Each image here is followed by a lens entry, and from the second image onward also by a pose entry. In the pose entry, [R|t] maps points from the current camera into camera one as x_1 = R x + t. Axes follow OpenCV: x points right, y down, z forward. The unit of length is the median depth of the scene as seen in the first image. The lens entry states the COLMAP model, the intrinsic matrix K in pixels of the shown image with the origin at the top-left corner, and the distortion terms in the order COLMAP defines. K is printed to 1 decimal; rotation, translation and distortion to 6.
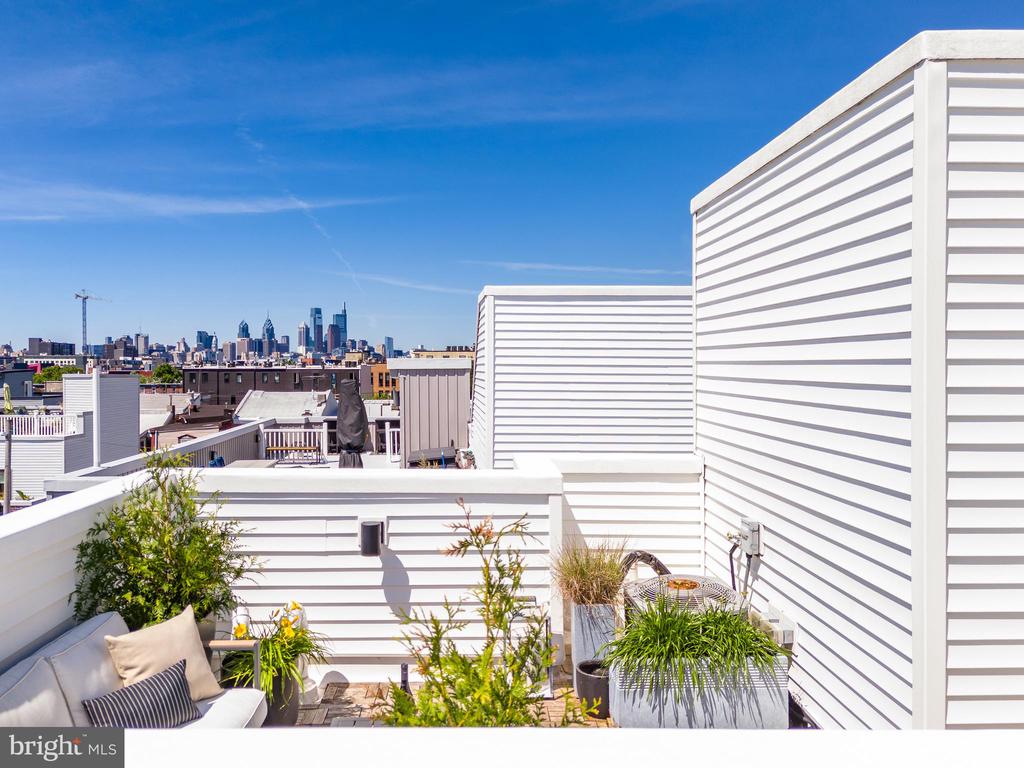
lens RADIAL K [[810.2, 0, 490.9], [0, 810.2, 375.5], [0, 0, 1]] dist [-0.009812, -0.000099]
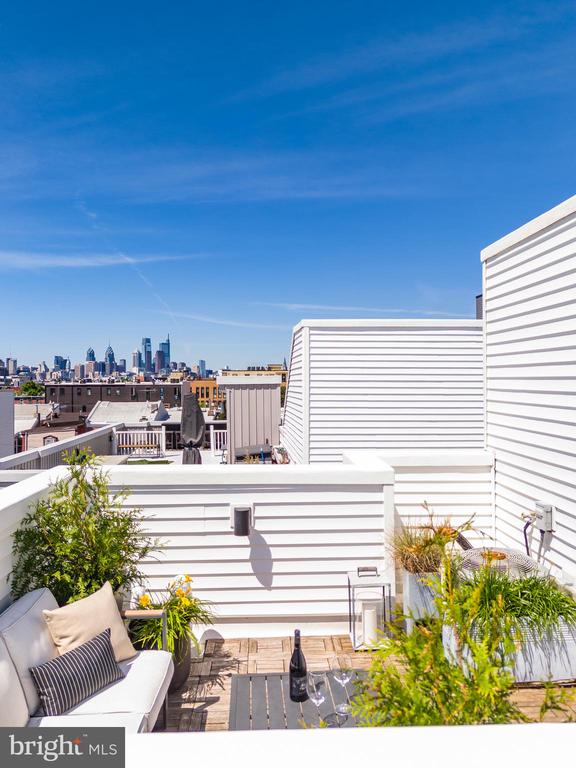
lens RADIAL K [[607.8, 0, 288.0], [0, 607.8, 384.0], [0, 0, 1]] dist [0.007535, 0.000847]
pose [[0.999494, -0.004410, 0.031488, -0.088050], [0.004659, 0.999958, -0.007859, -0.001057], [-0.031452, 0.008002, 0.999473, 0.055070]]
